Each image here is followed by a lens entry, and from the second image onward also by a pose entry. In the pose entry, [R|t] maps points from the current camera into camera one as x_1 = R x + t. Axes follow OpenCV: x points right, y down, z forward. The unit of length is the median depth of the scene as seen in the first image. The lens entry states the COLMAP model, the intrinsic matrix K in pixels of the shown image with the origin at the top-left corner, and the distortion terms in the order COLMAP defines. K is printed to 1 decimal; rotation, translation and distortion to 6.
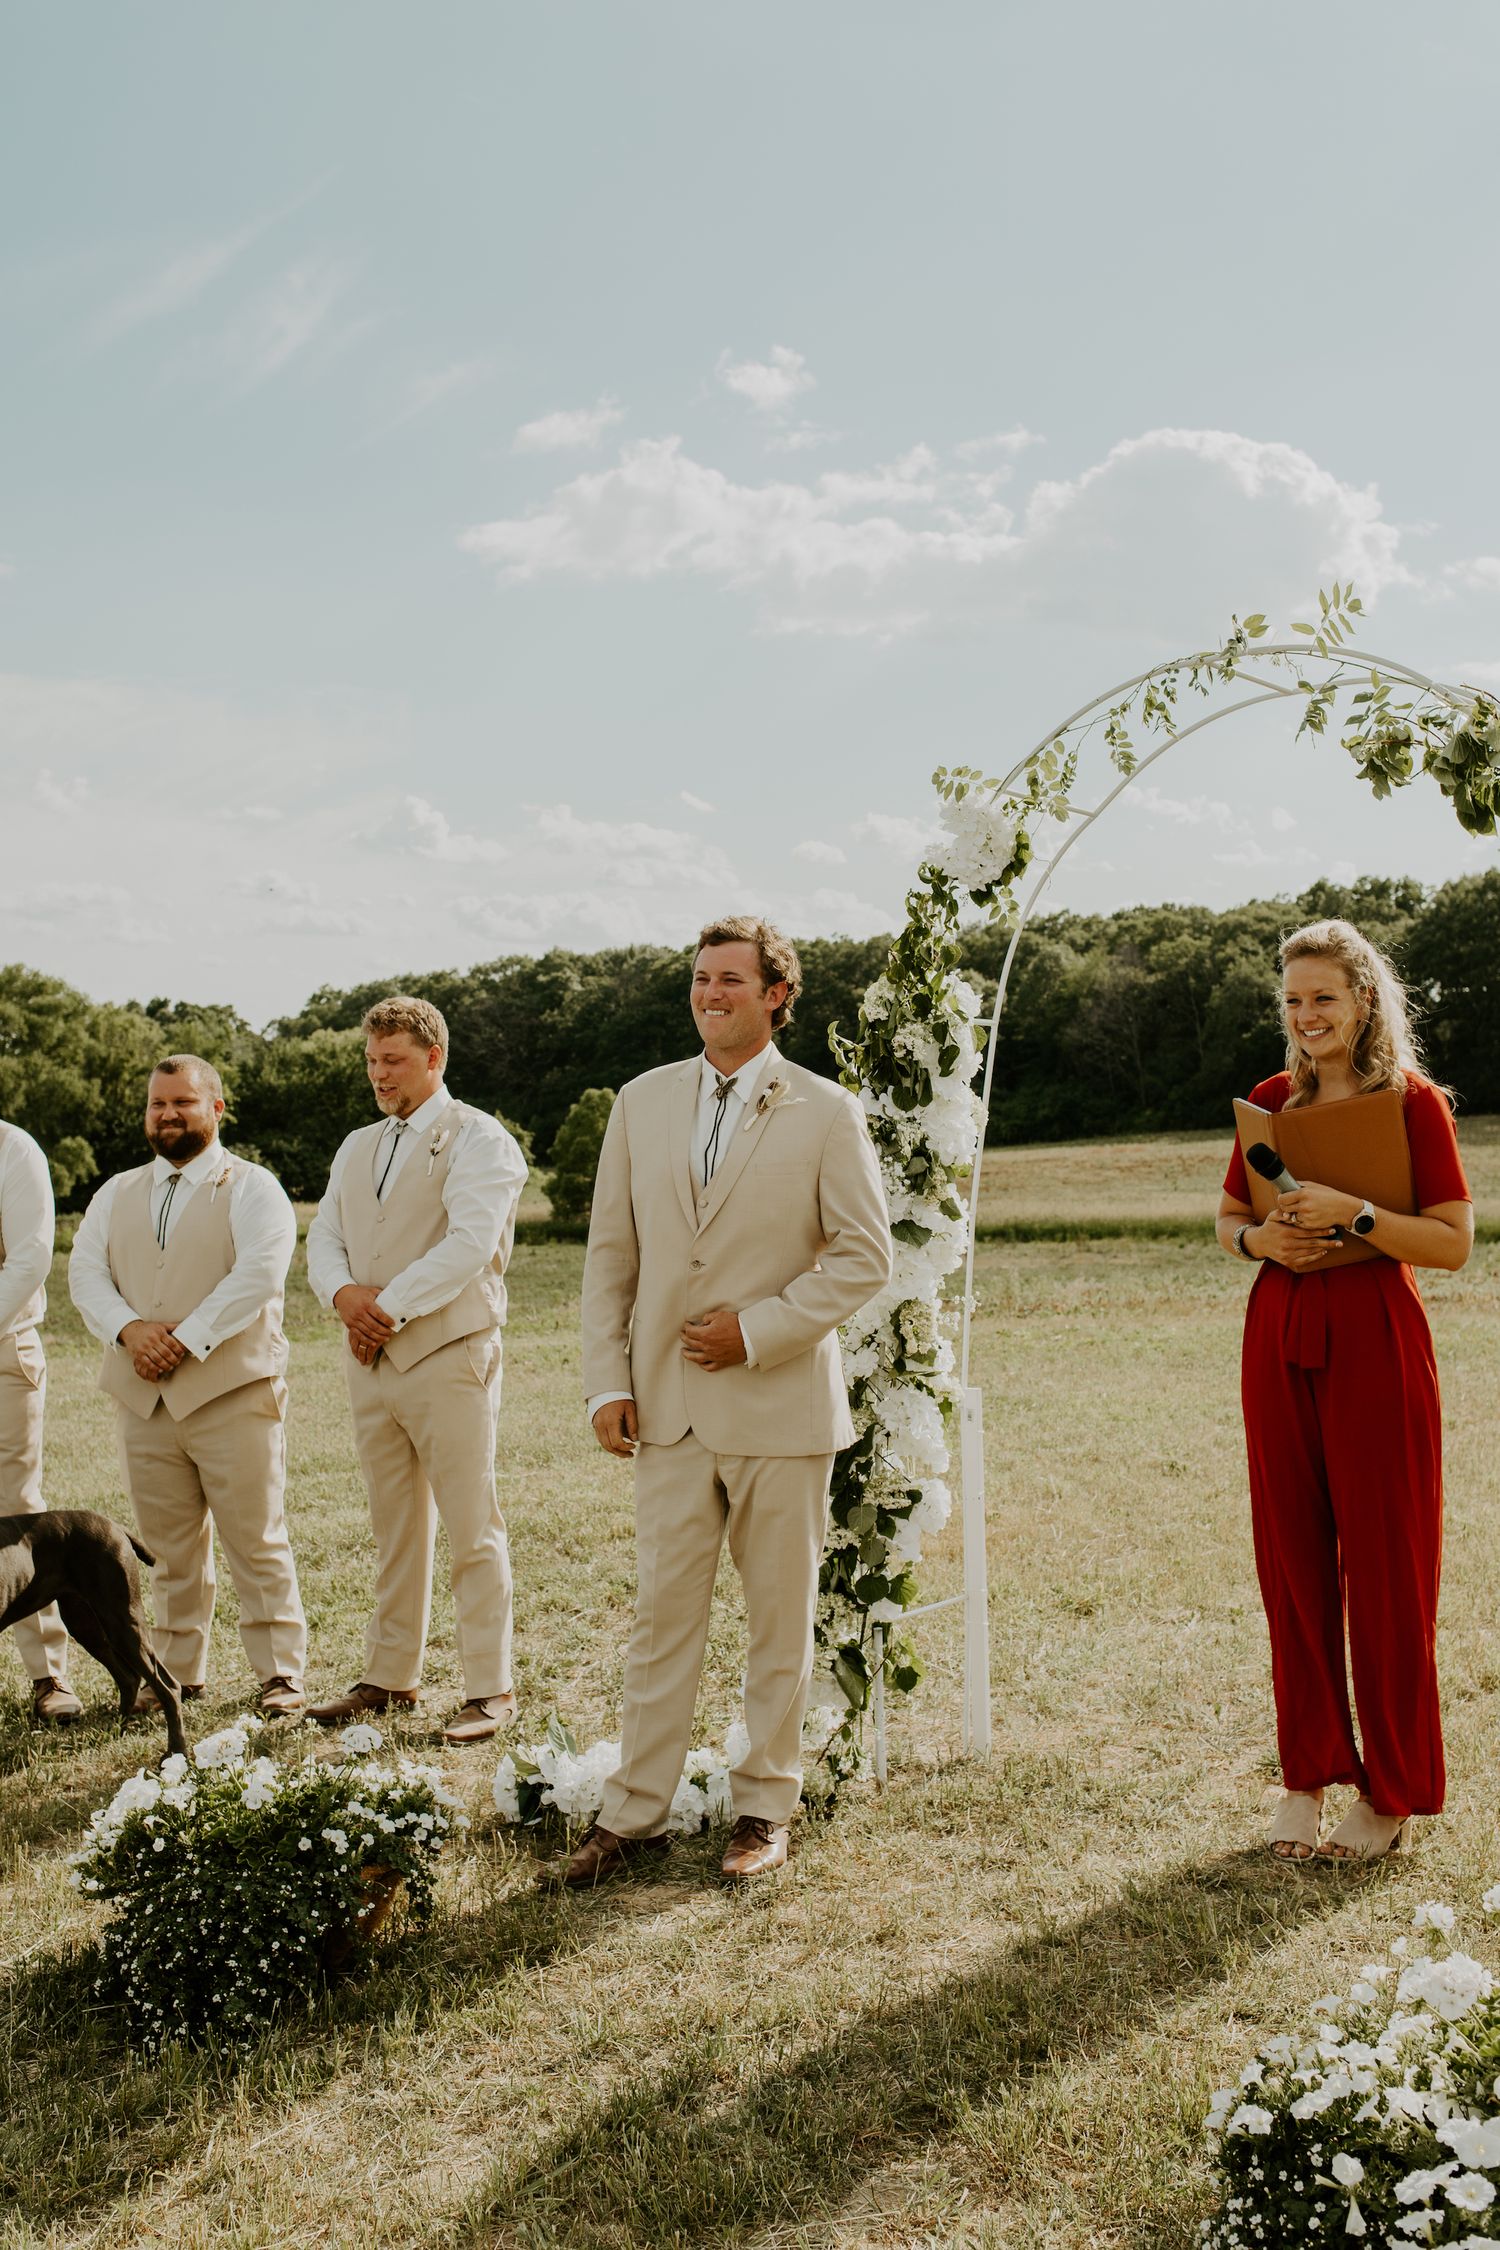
lens RADIAL K [[2370.0, 0, 738.6], [0, 2370.0, 1129.4], [0, 0, 1]] dist [-0.012711, 0.000000]
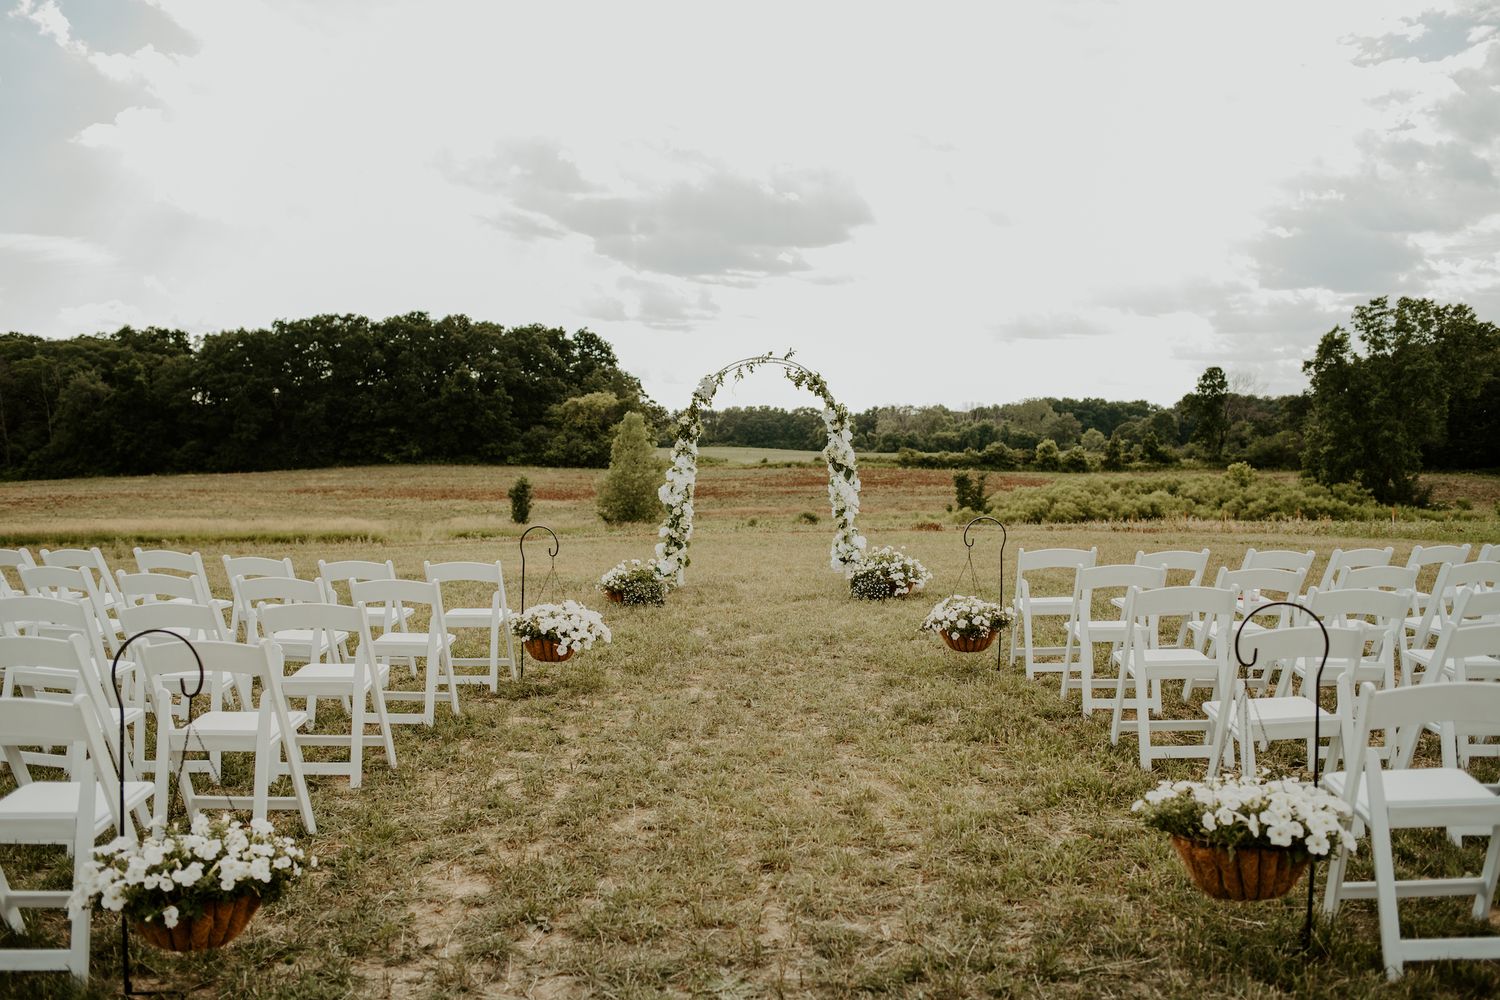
lens RADIAL K [[1432.2, 0, 760.2], [0, 1432.2, 500.2], [0, 0, 1]] dist [0.016317, 0.000000]
pose [[0.774480, 0.003853, 0.632586, -1.393425], [-0.010575, 0.999921, 0.006856, 0.071444], [-0.632510, -0.011999, 0.774459, -1.124819]]
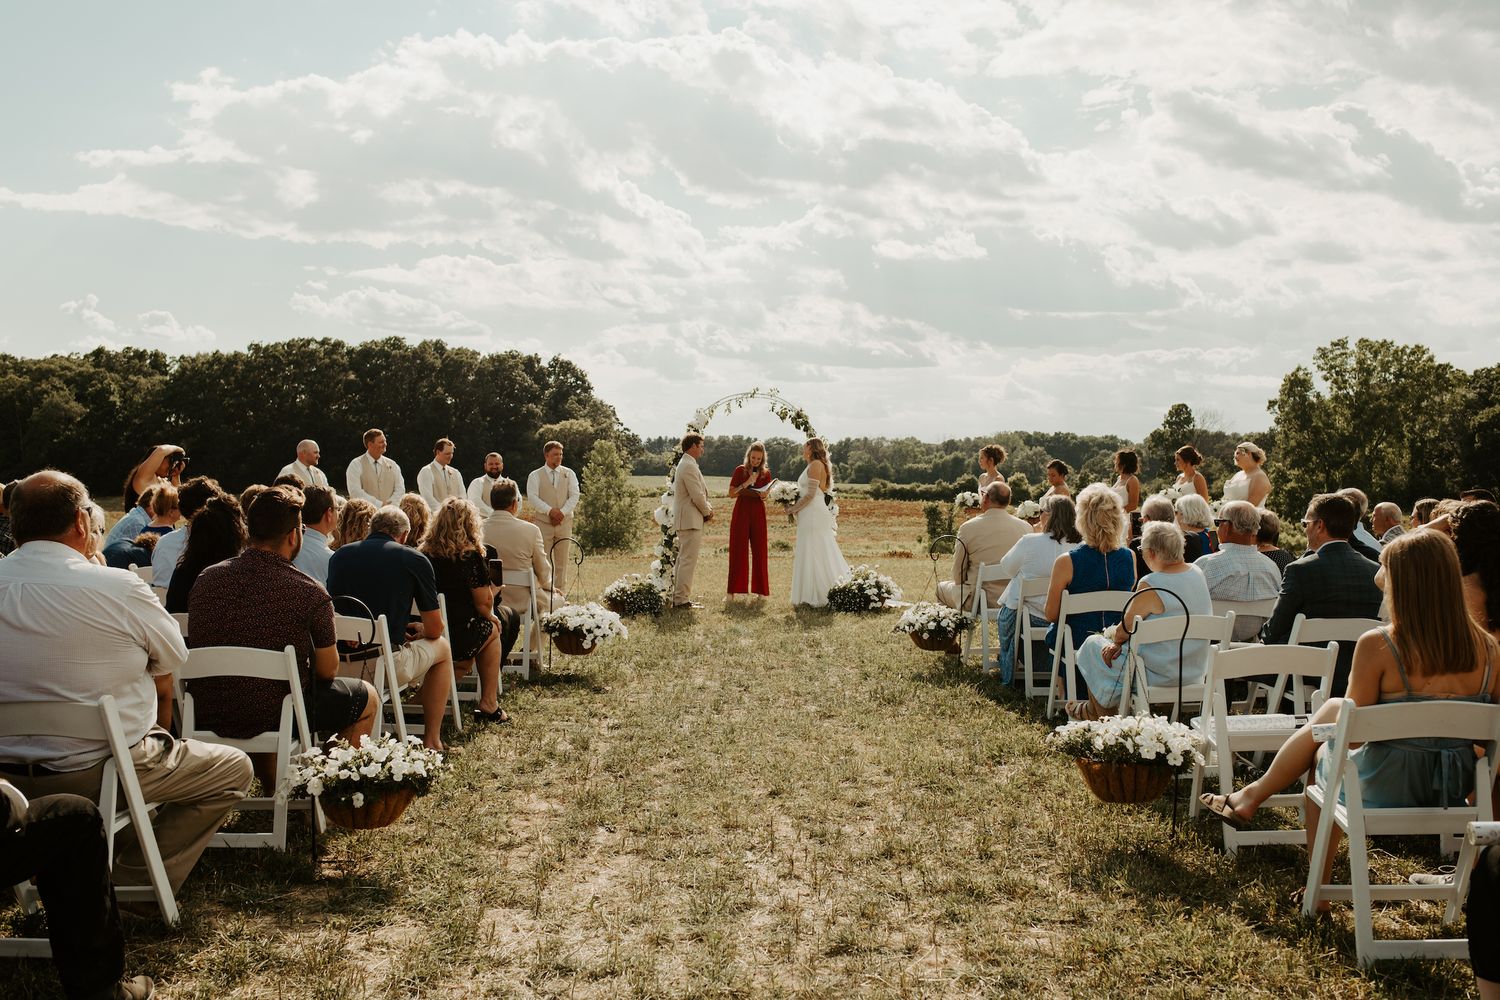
lens RADIAL K [[1432.2, 0, 764.1], [0, 1432.2, 504.5], [0, 0, 1]] dist [0.016317, 0.000000]
pose [[0.759833, 0.025219, 0.649629, -1.571702], [-0.023679, 0.999658, -0.011112, 0.083254], [-0.649687, -0.006940, 0.760170, -1.296507]]
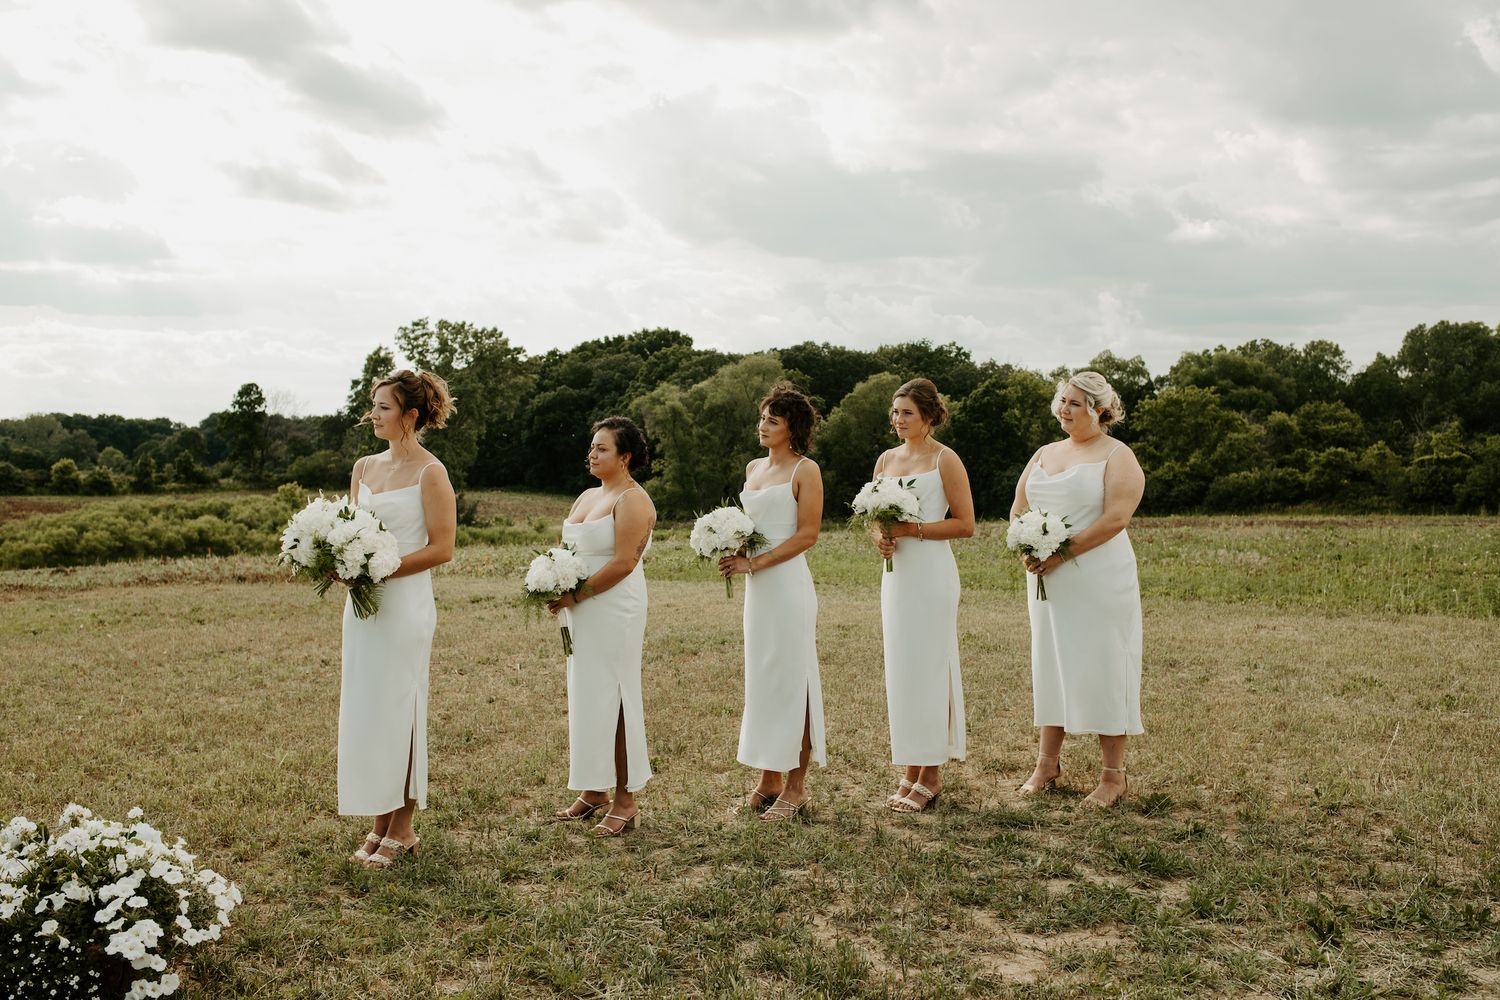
lens RADIAL K [[1431.3, 0, 739.5], [0, 1431.3, 495.8], [0, 0, 1]] dist [0.007558, 0.000000]
pose [[0.239236, 0.005919, 0.970943, -0.393173], [0.012533, 0.999879, -0.009183, 0.022760], [-0.970881, 0.014366, 0.239133, 0.019513]]
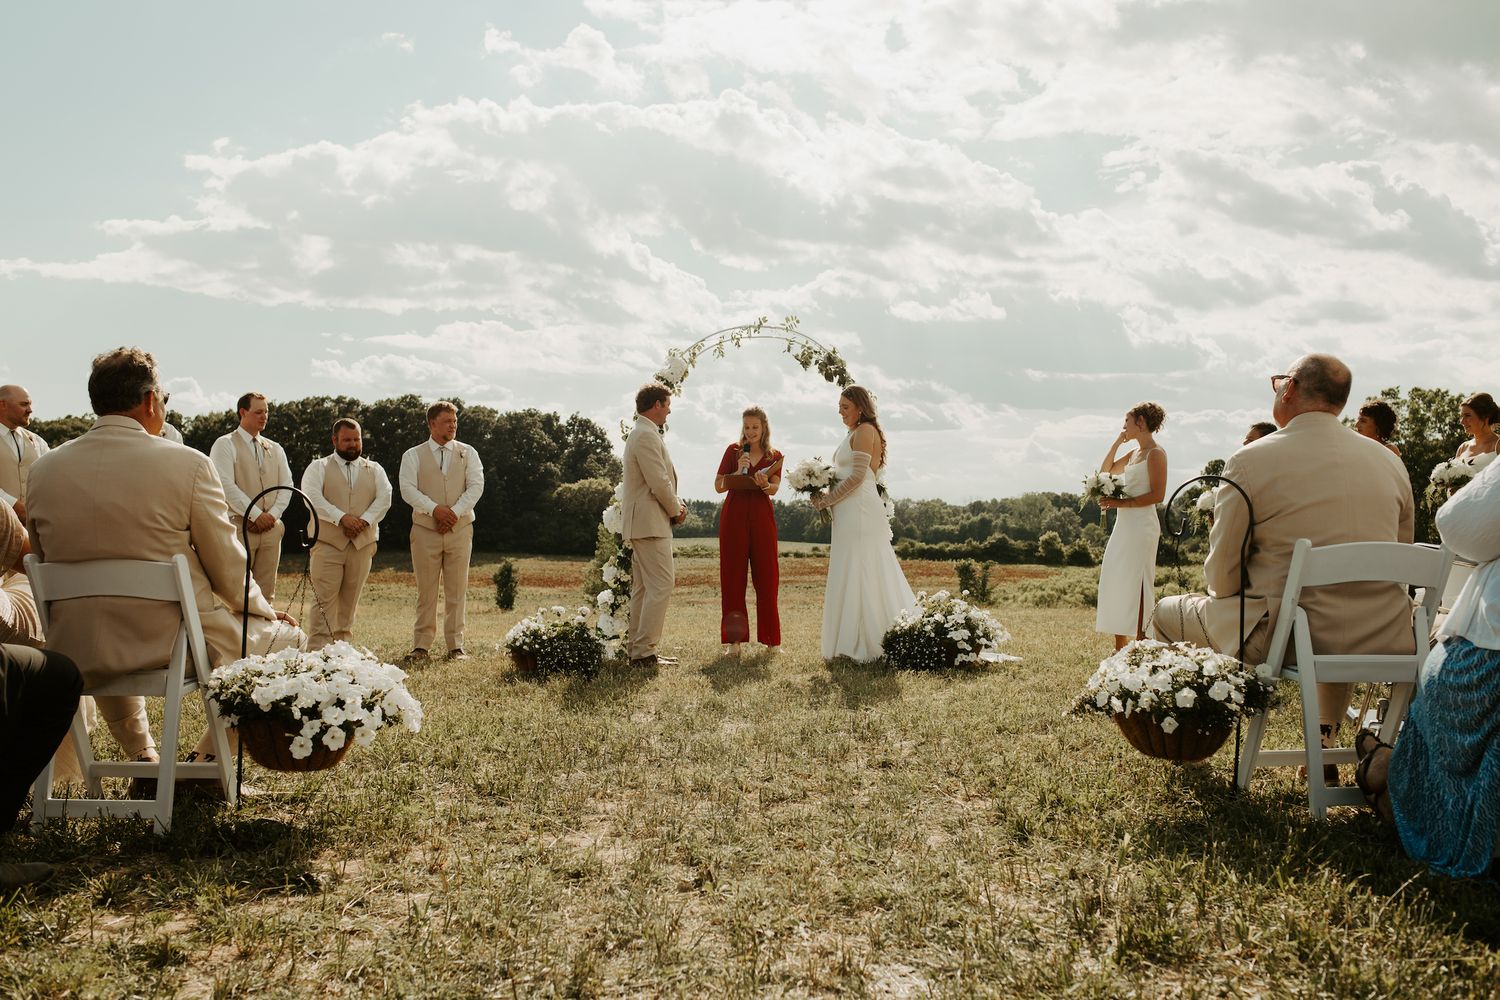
lens RADIAL K [[1432.2, 0, 757.2], [0, 1432.2, 475.3], [0, 0, 1]] dist [0.016317, 0.000000]
pose [[0.774043, 0.063796, 0.629911, -0.912653], [-0.020641, 0.996924, -0.075602, 0.152574], [-0.632797, 0.045517, 0.772979, -0.550902]]
